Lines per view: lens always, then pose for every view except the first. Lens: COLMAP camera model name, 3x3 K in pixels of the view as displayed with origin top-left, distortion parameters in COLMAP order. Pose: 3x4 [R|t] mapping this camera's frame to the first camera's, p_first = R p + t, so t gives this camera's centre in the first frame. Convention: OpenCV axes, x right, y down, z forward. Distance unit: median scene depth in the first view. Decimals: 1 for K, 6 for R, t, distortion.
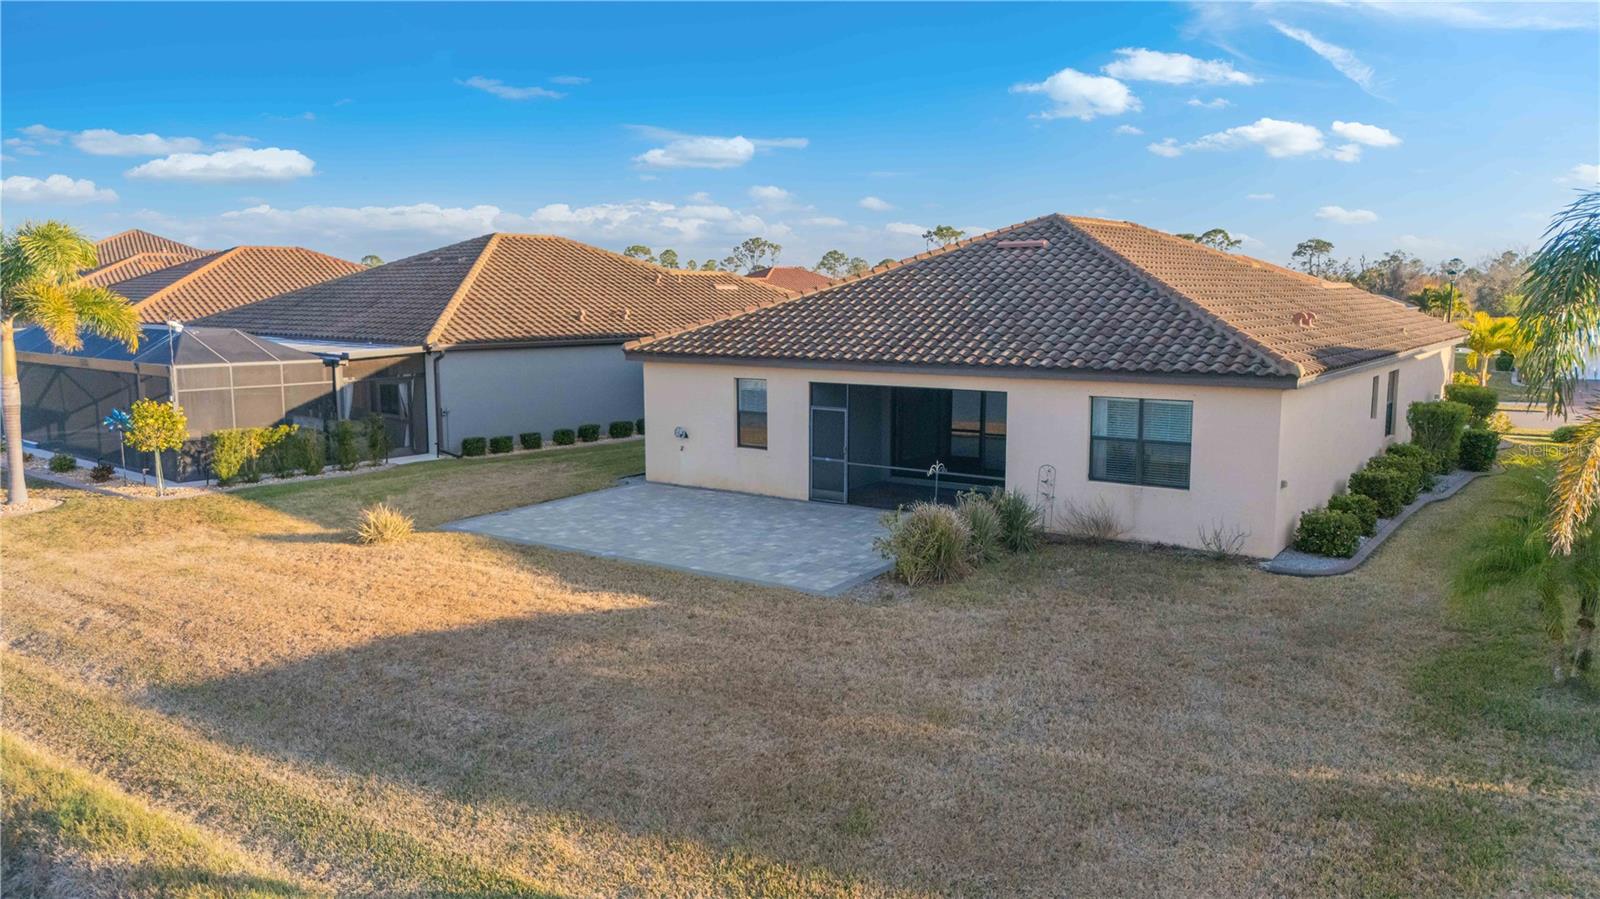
lens RADIAL K [[1199.2, 0, 800.0], [0, 1199.2, 449.5], [0, 0, 1]] dist [0.035644, -0.007314]
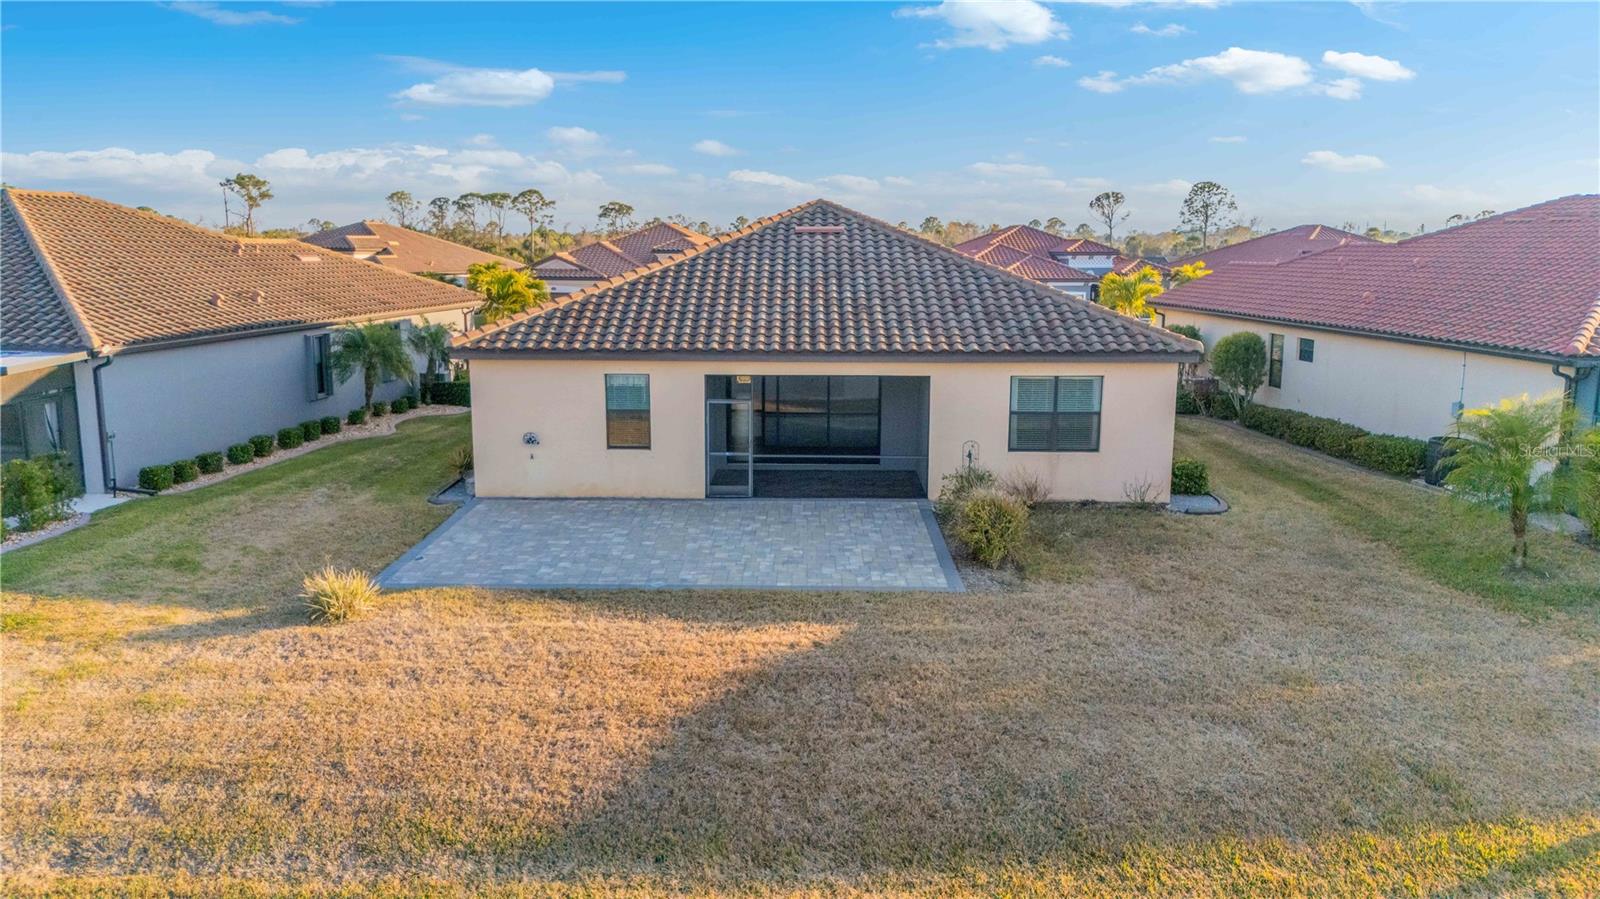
lens RADIAL K [[1180.1, 0, 800.0], [0, 1180.1, 449.5], [0, 0, 1]] dist [0.040483, -0.003215]
pose [[0.824980, -0.092512, 0.557539, -0.510122], [0.070171, 0.995645, 0.061376, -0.054896], [-0.560789, -0.011510, 0.827879, 0.197300]]
